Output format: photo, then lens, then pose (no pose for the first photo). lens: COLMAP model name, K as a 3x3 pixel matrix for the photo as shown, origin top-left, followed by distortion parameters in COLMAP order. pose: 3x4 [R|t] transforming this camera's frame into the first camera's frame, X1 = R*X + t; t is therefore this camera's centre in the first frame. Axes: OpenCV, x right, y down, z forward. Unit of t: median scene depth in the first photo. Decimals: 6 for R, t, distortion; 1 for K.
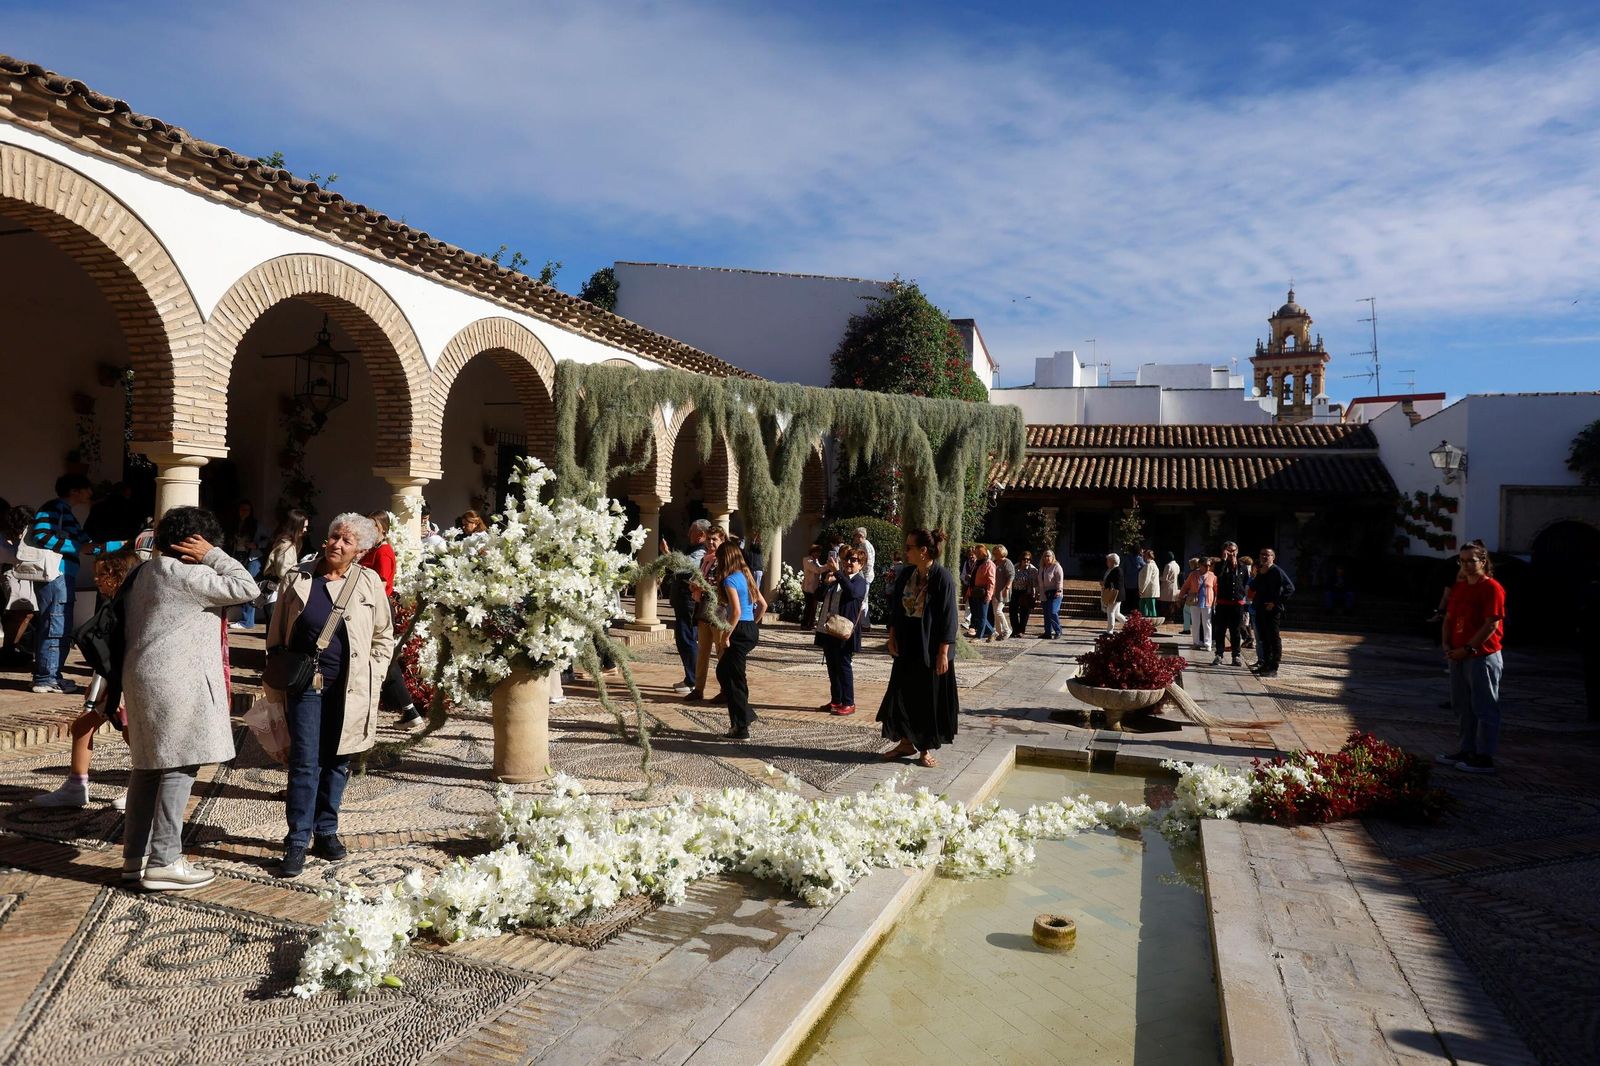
lens RADIAL K [[1013.7, 0, 800.0], [0, 1013.7, 533.0], [0, 0, 1]] dist [-0.047958, 0.003236]
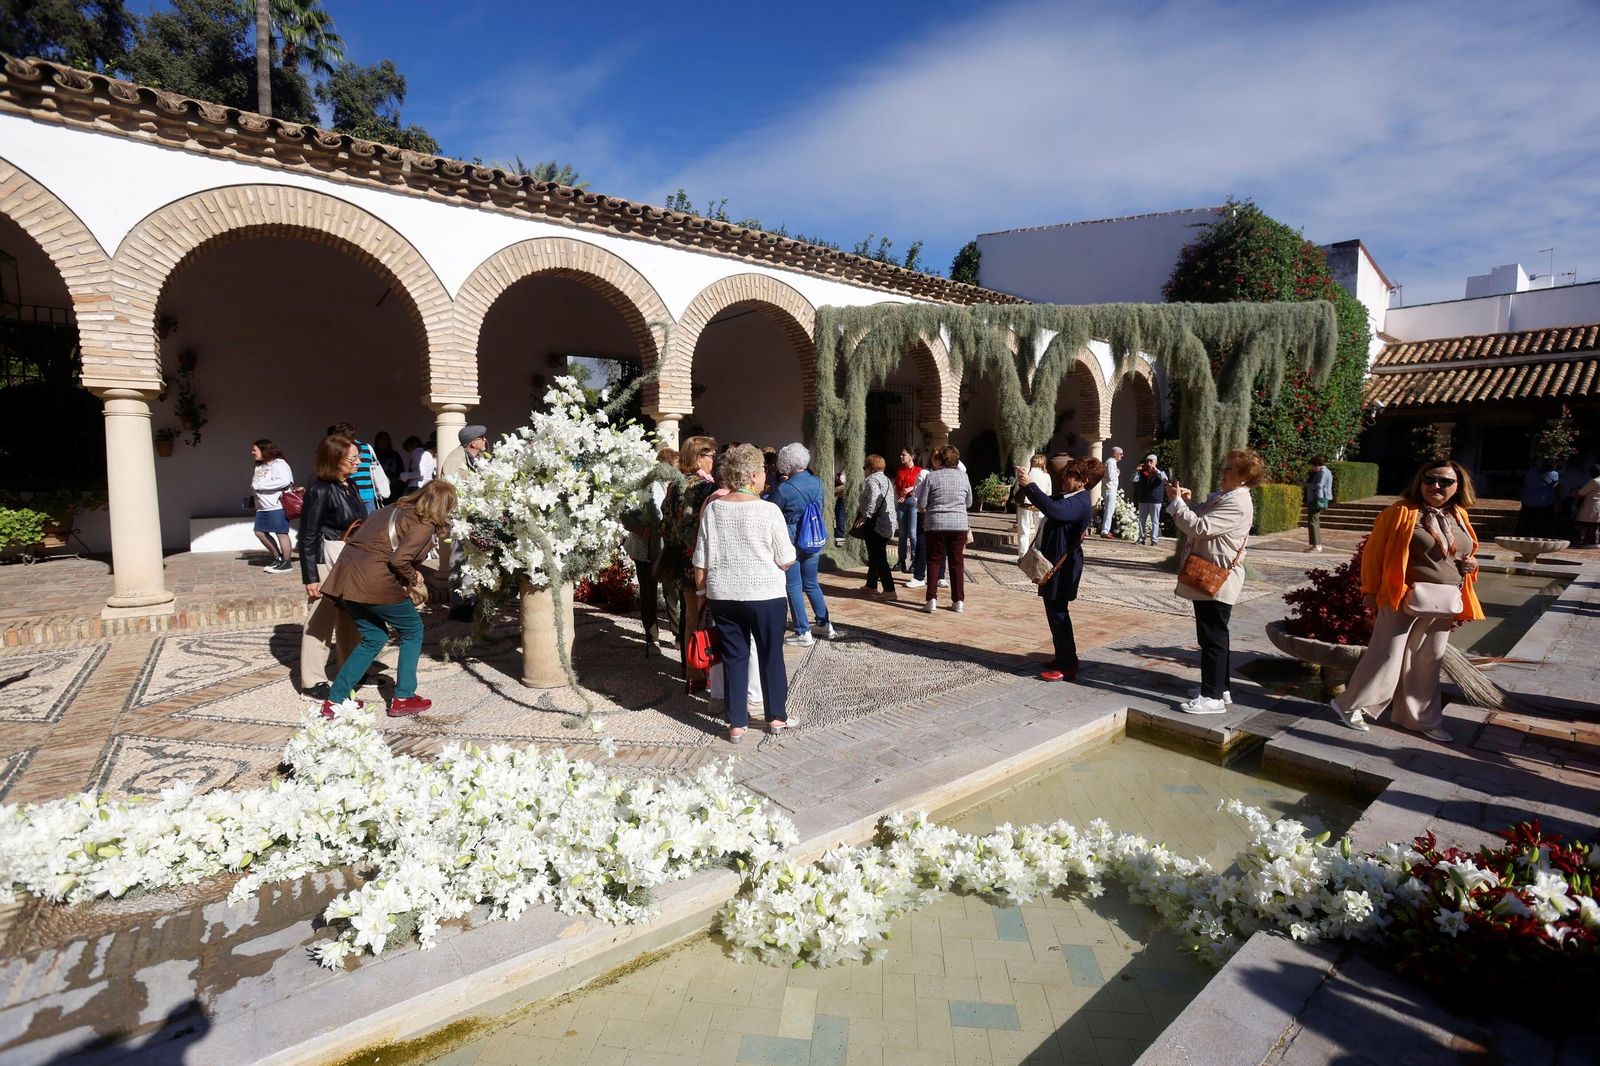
lens RADIAL K [[725.4, 0, 803.8], [0, 725.4, 518.0], [0, 0, 1]] dist [-0.079376, 0.034423]
pose [[0.851287, 0.013628, -0.524523, 0.169117], [0.024550, 0.997533, 0.065760, 0.014141], [0.524125, -0.068858, 0.848853, 0.254643]]
